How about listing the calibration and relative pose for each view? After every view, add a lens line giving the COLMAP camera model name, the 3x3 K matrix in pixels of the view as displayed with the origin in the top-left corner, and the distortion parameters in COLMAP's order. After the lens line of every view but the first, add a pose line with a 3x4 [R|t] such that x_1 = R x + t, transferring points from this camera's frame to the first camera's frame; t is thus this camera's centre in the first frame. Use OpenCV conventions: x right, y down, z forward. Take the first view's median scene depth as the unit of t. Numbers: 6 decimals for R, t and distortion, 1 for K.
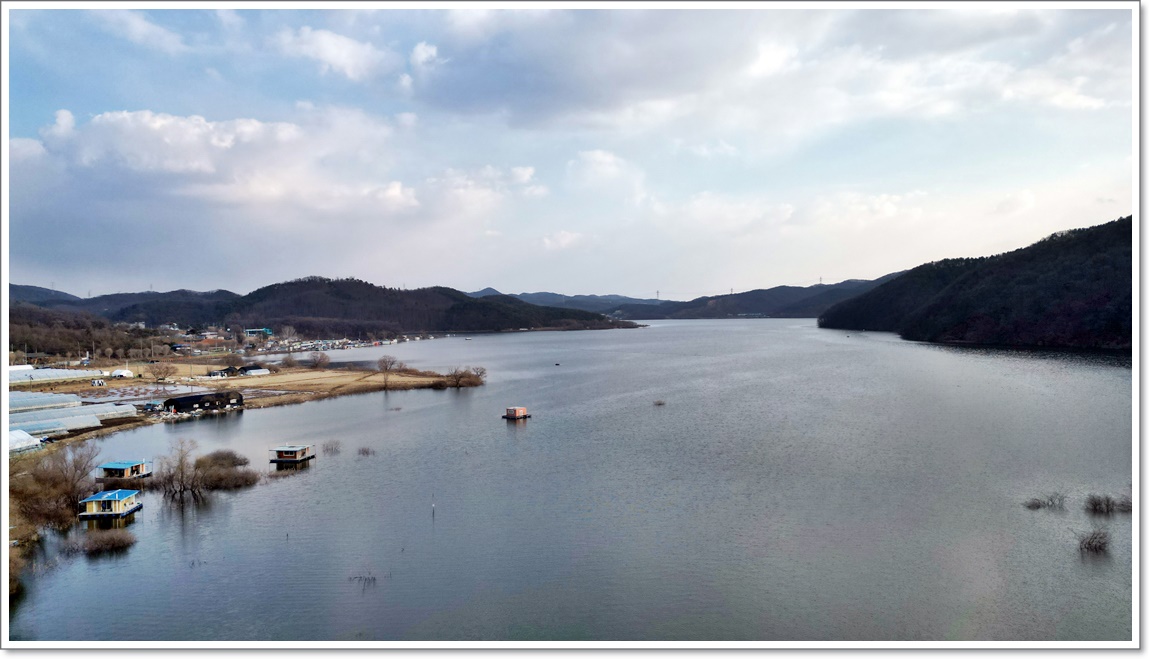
lens RADIAL K [[781.8, 0, 573.2], [0, 781.8, 324.4], [0, 0, 1]] dist [0.079675, -0.078633]
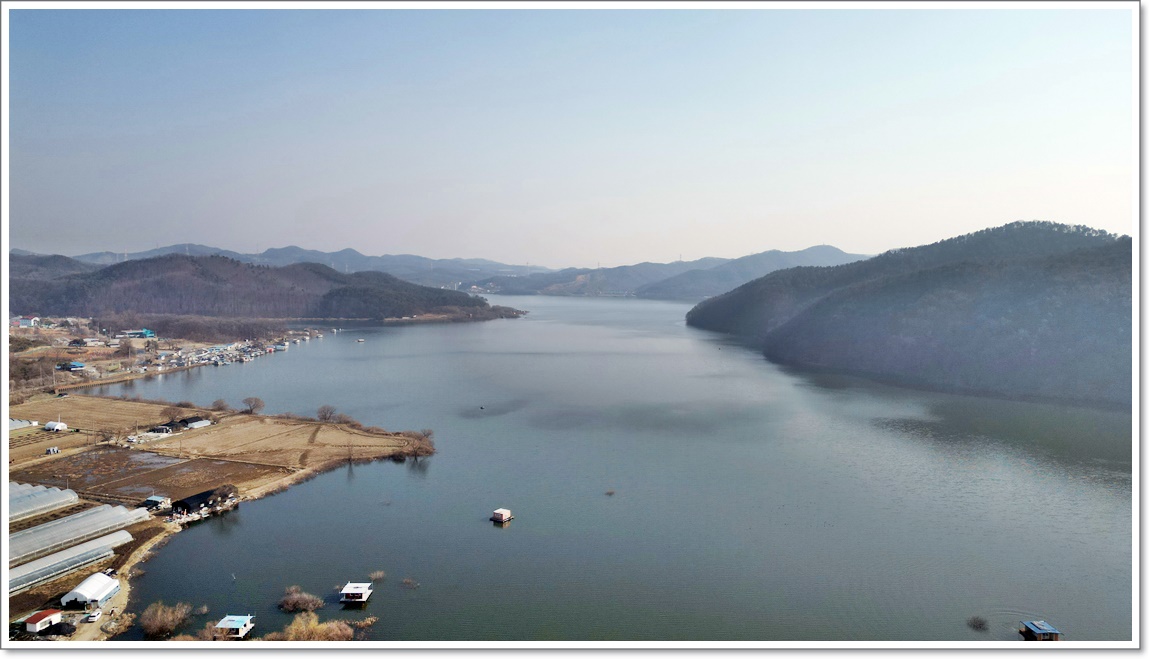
lens RADIAL K [[781.8, 0, 573.2], [0, 781.8, 324.4], [0, 0, 1]] dist [0.079675, -0.078633]
pose [[0.984394, 0.015134, 0.175326, -0.061229], [-0.023793, 0.998593, 0.047394, -0.081702], [-0.174362, -0.050826, 0.983369, -0.066109]]
